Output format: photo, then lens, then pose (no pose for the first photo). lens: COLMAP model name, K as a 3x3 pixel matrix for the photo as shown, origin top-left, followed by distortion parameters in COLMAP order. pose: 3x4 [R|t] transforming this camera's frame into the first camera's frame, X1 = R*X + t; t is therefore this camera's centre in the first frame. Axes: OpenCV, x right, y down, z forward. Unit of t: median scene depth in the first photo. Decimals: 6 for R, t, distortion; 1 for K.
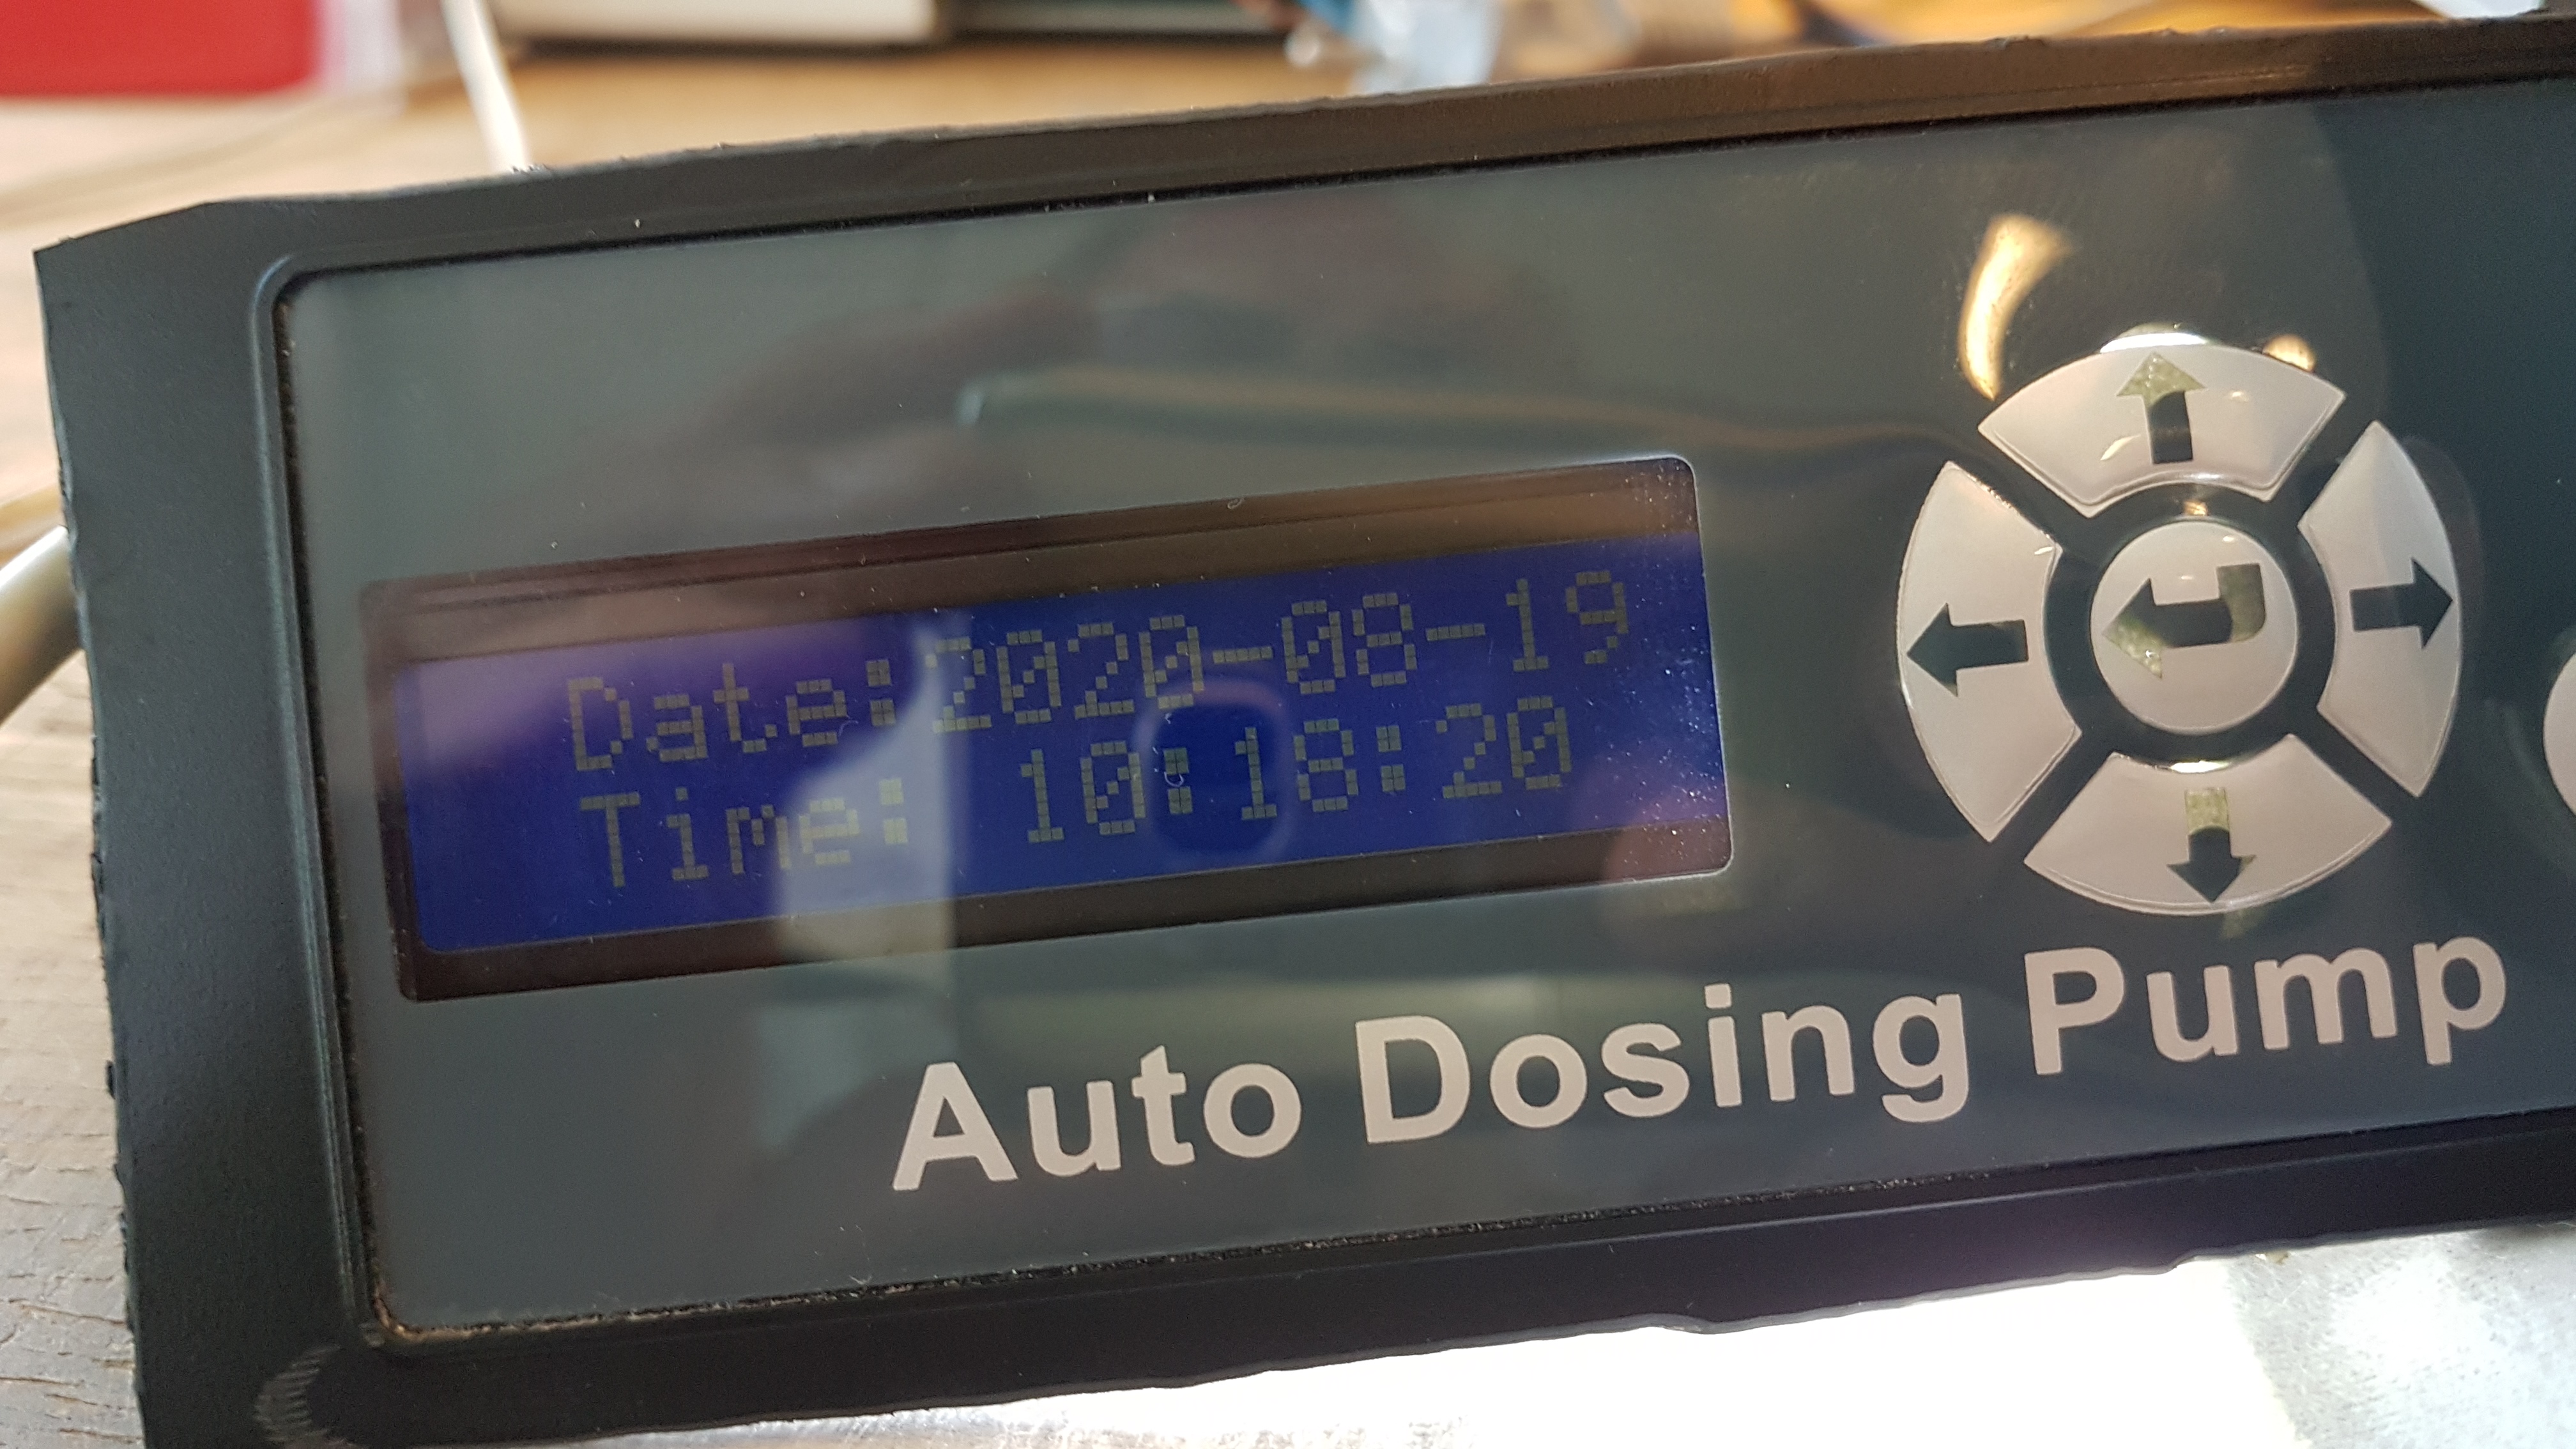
lens RADIAL K [[2089.3, 0, 1293.7], [0, 2089.3, 788.4], [0, 0, 1]] dist [-0.006153, -0.079202]
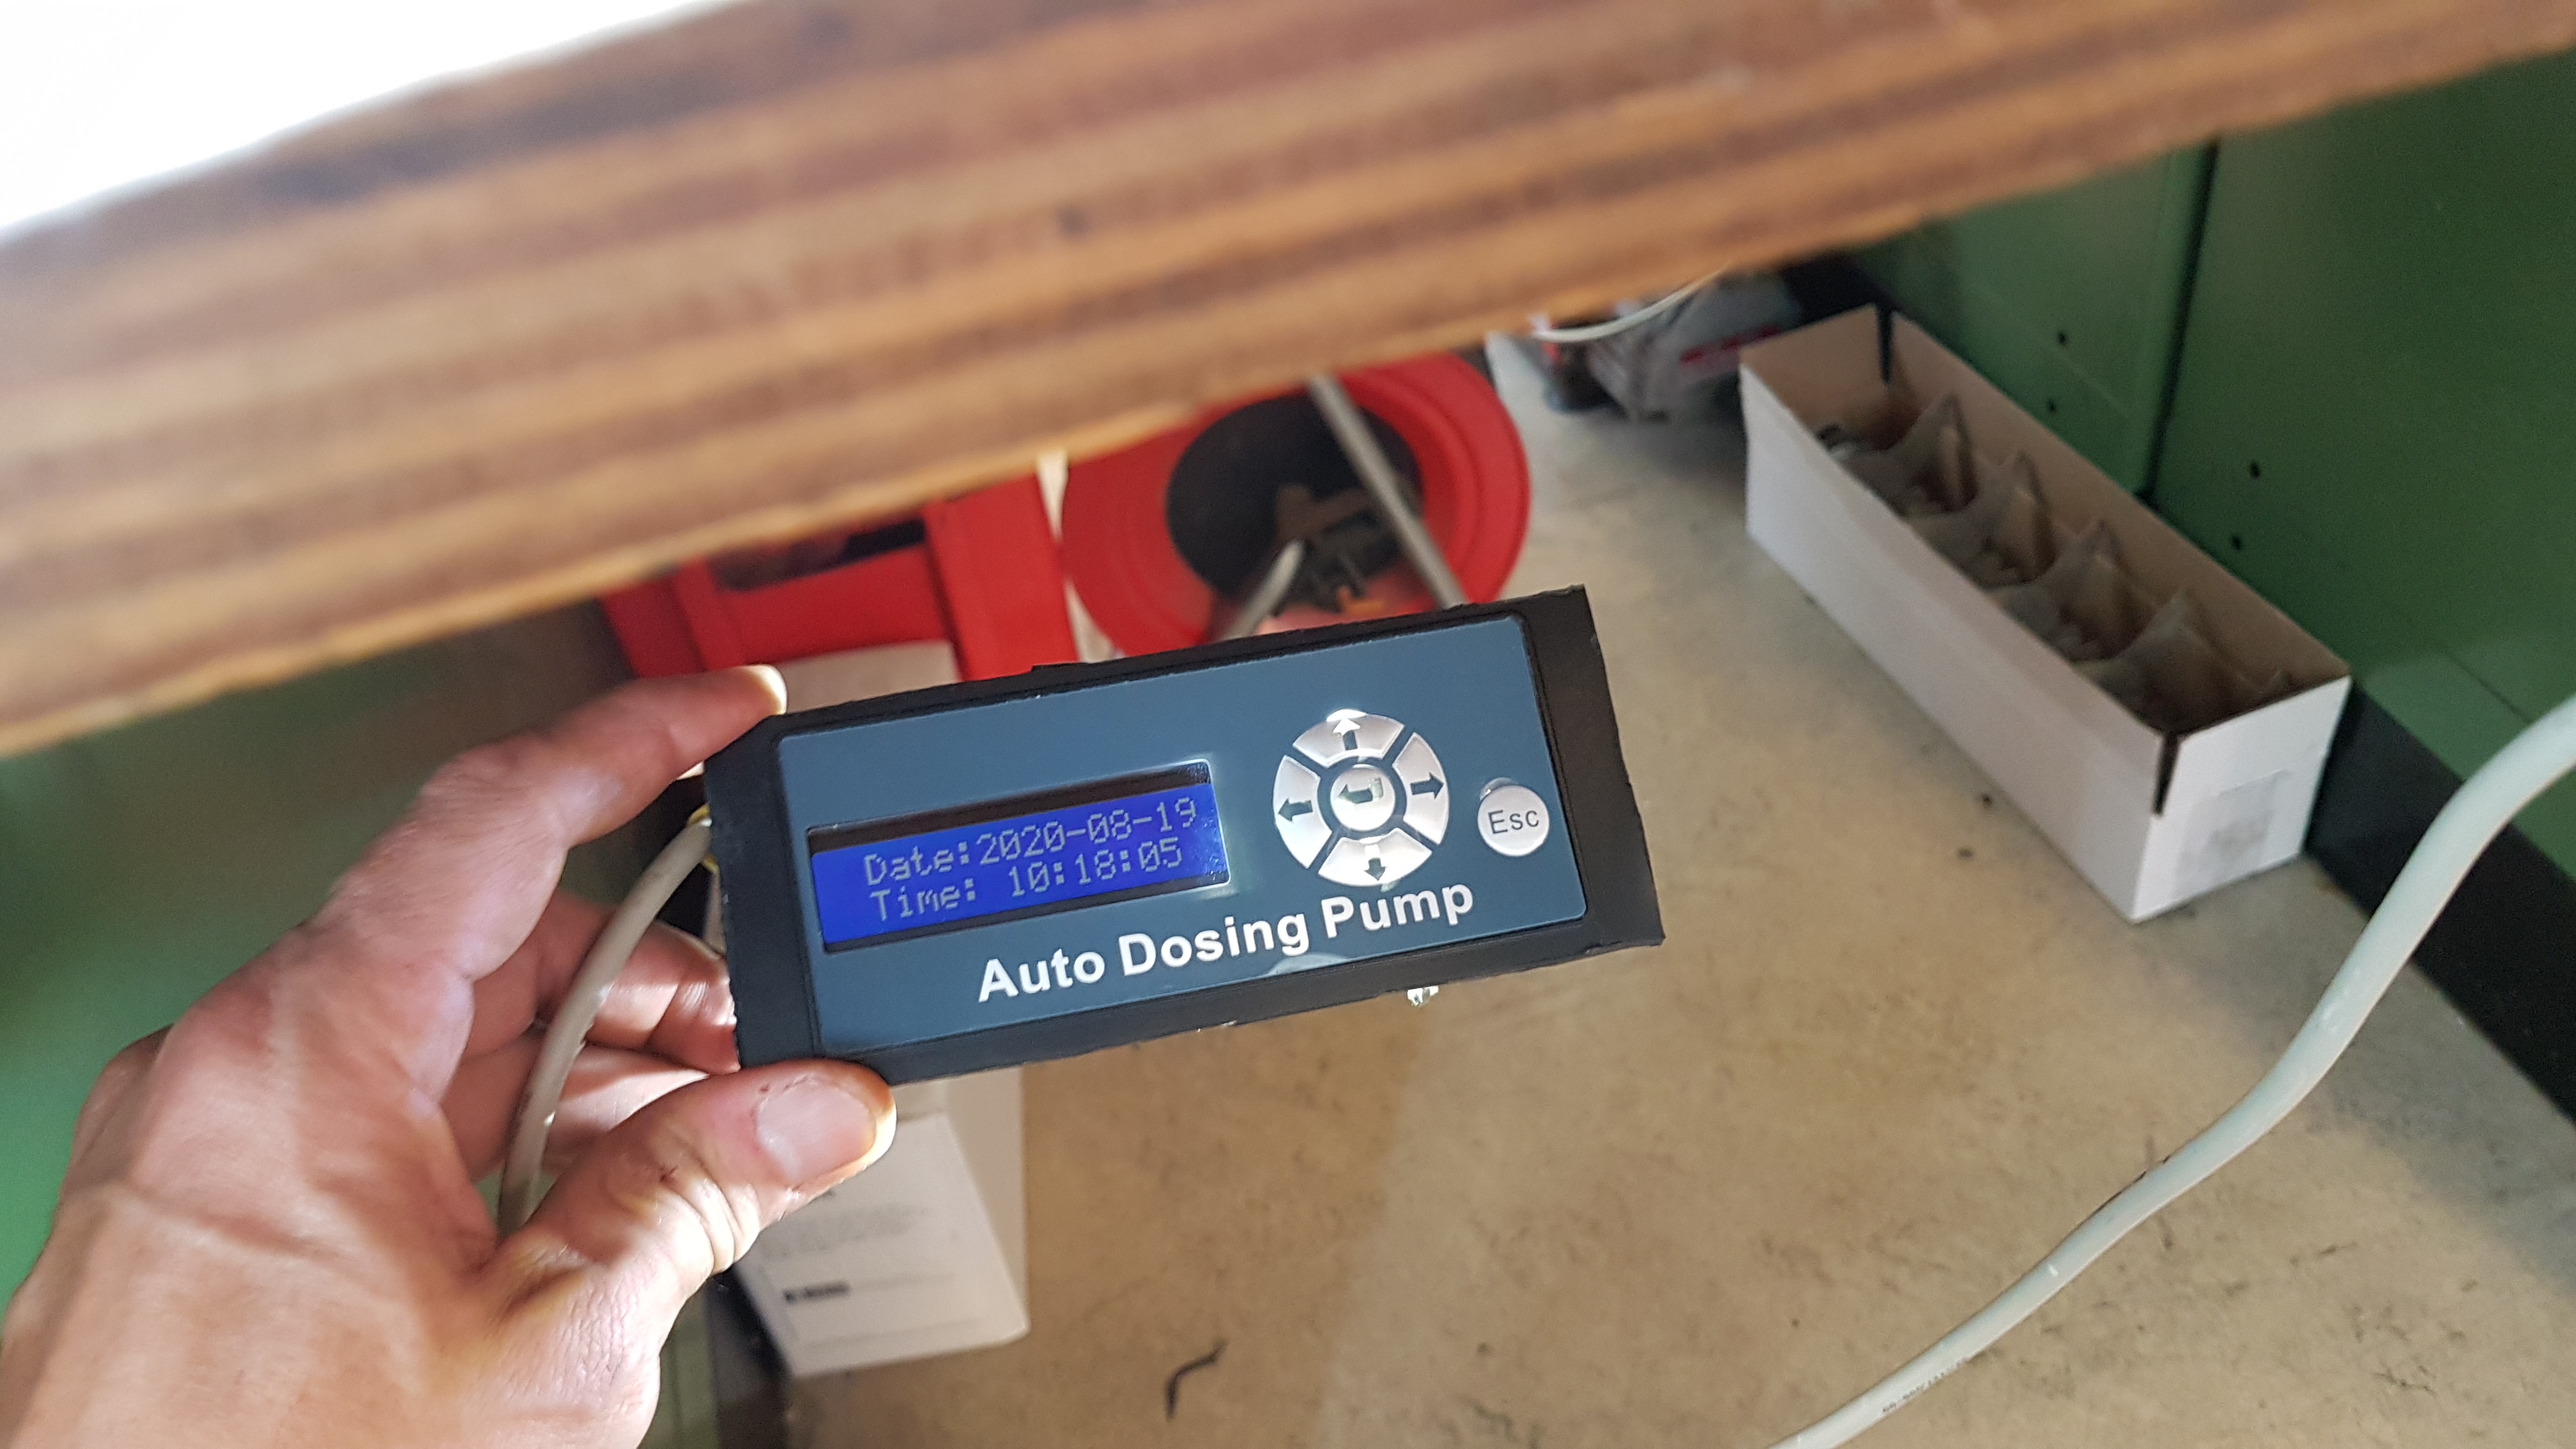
lens RADIAL K [[2023.5, 0, 1280.0], [0, 2023.5, 740.0], [0, 0, 1]] dist [-0.016339, 0.010570]
pose [[0.994155, -0.076817, 0.075858, 0.063591], [0.090759, 0.975184, -0.201937, 0.467958], [-0.058463, 0.207642, 0.976456, -2.148661]]
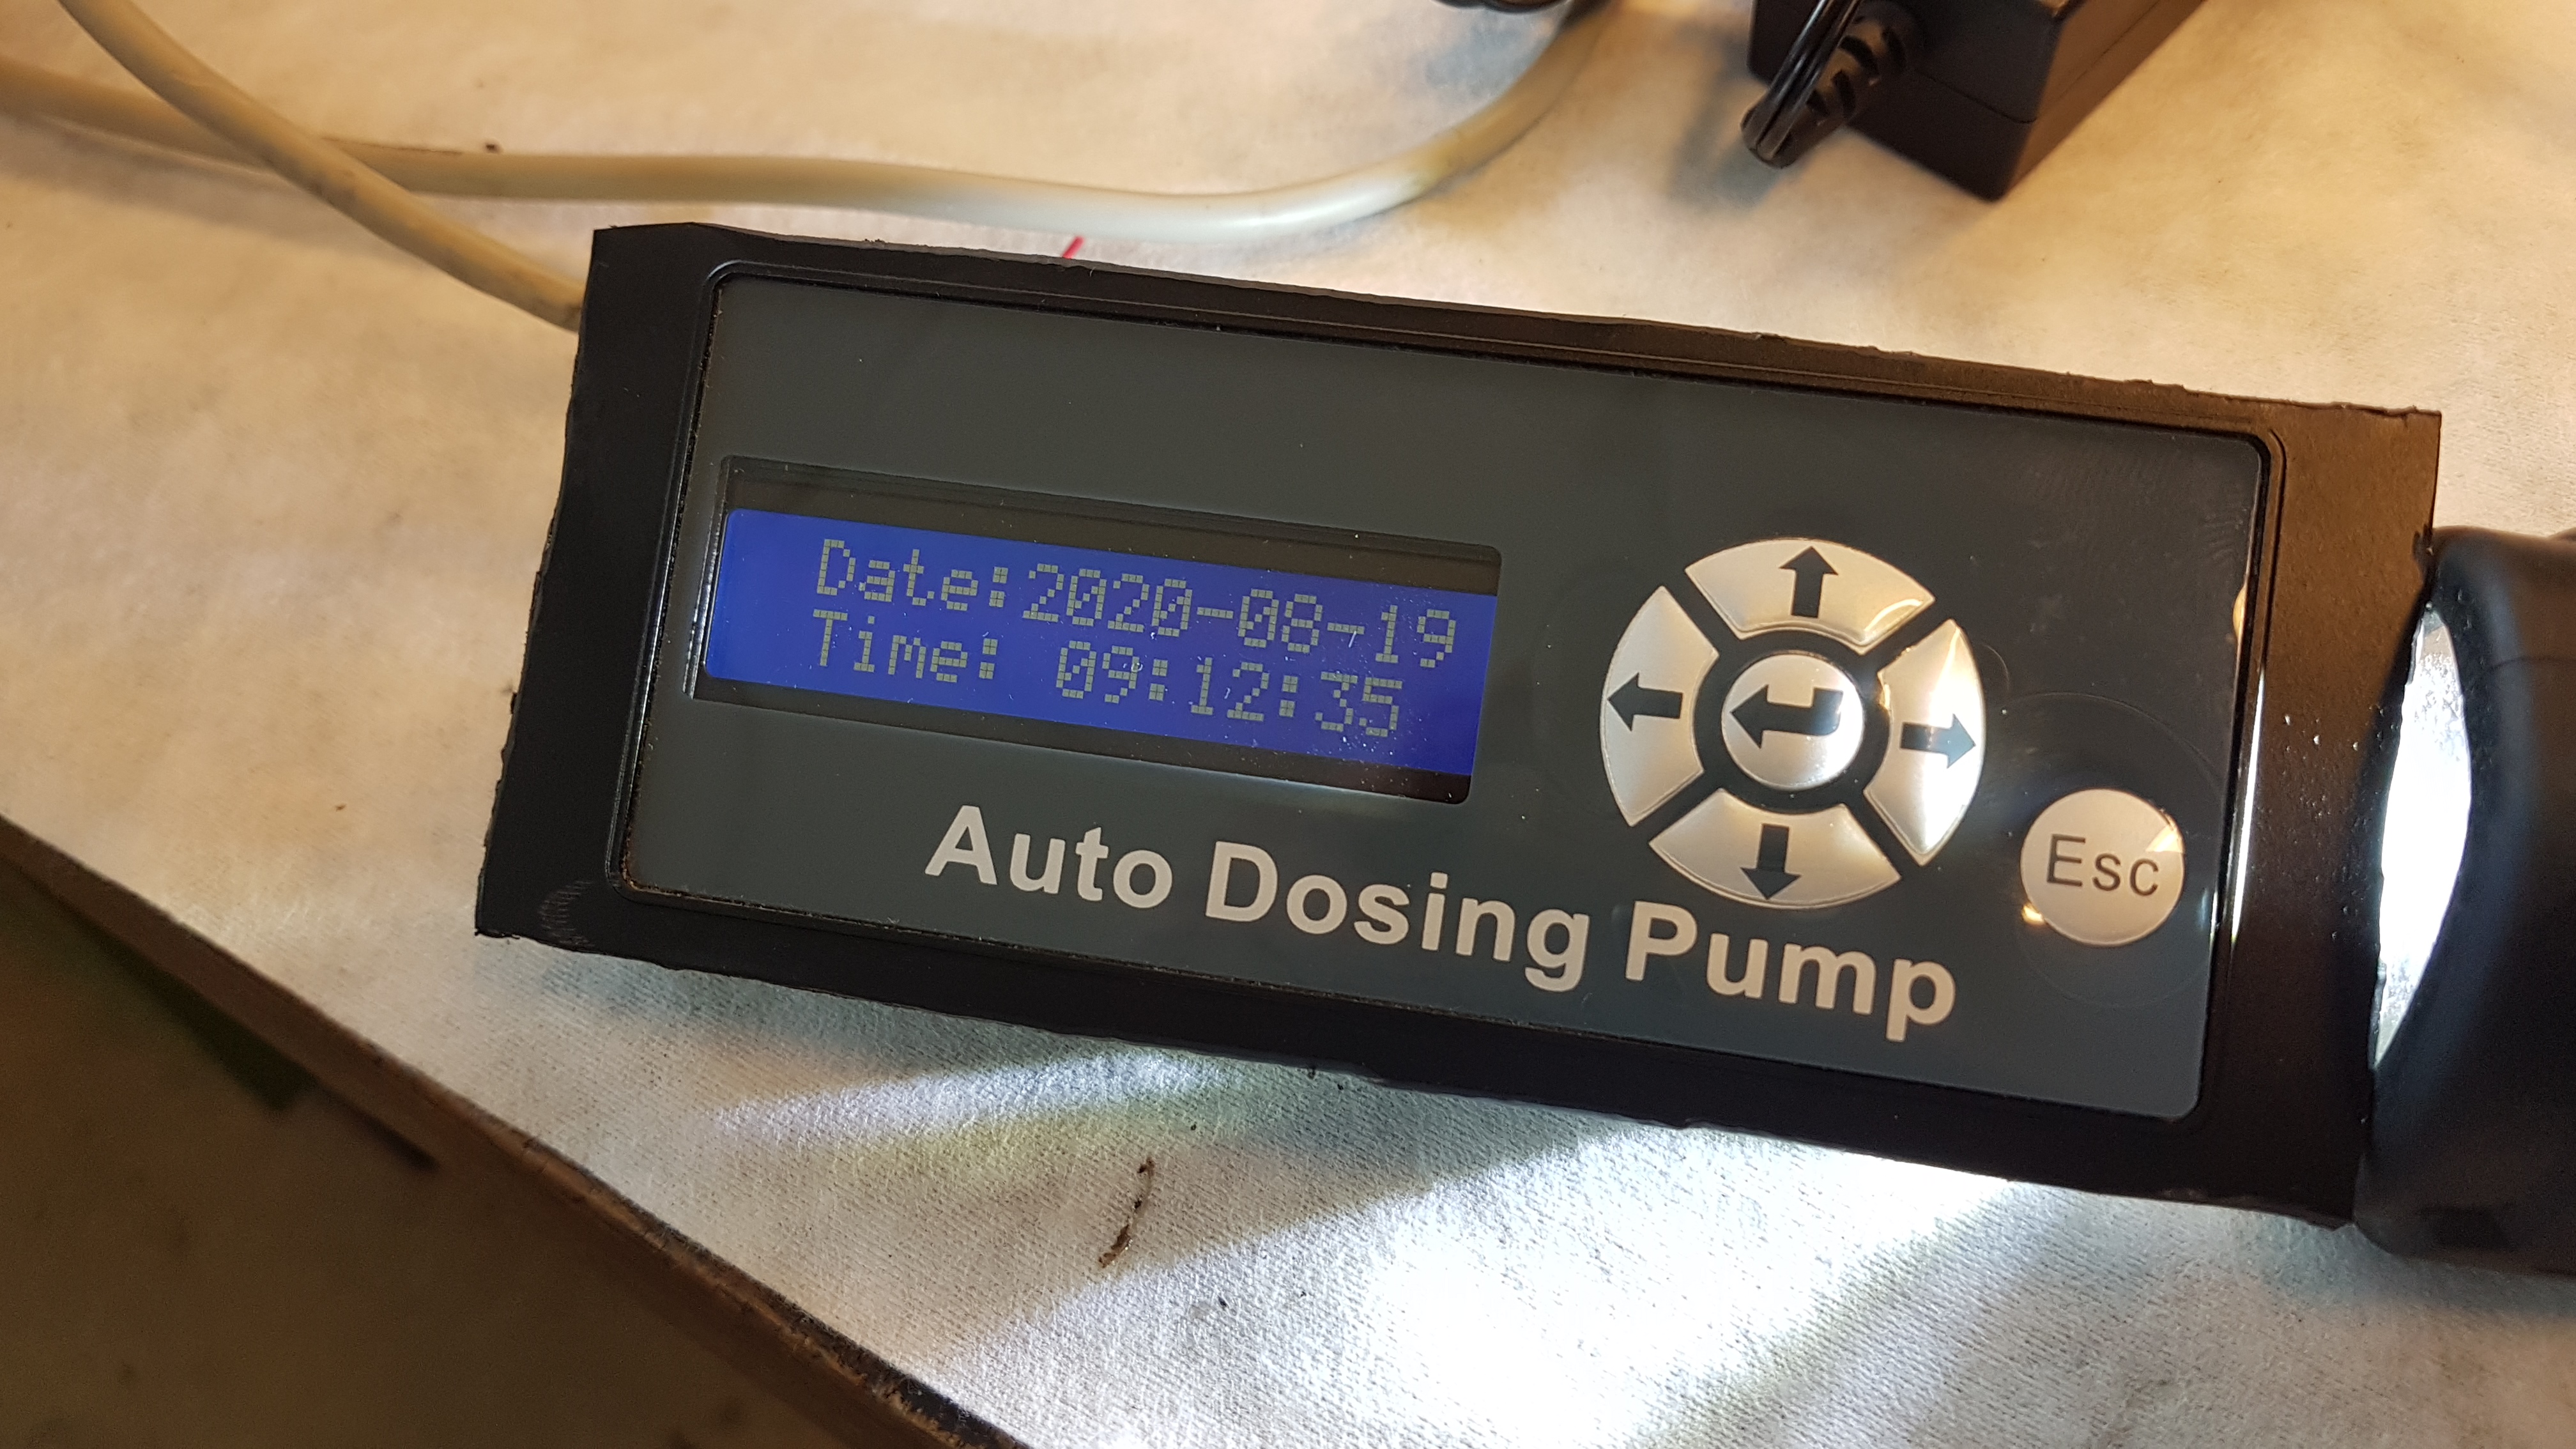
lens RADIAL K [[2146.1, 0, 1291.2], [0, 2146.1, 773.0], [0, 0, 1]] dist [-0.006498, 0.000501]
pose [[0.957677, 0.229179, -0.174159, 0.359907], [-0.242265, 0.968491, -0.057726, 0.141465], [0.155442, 0.097475, 0.983024, -0.626635]]
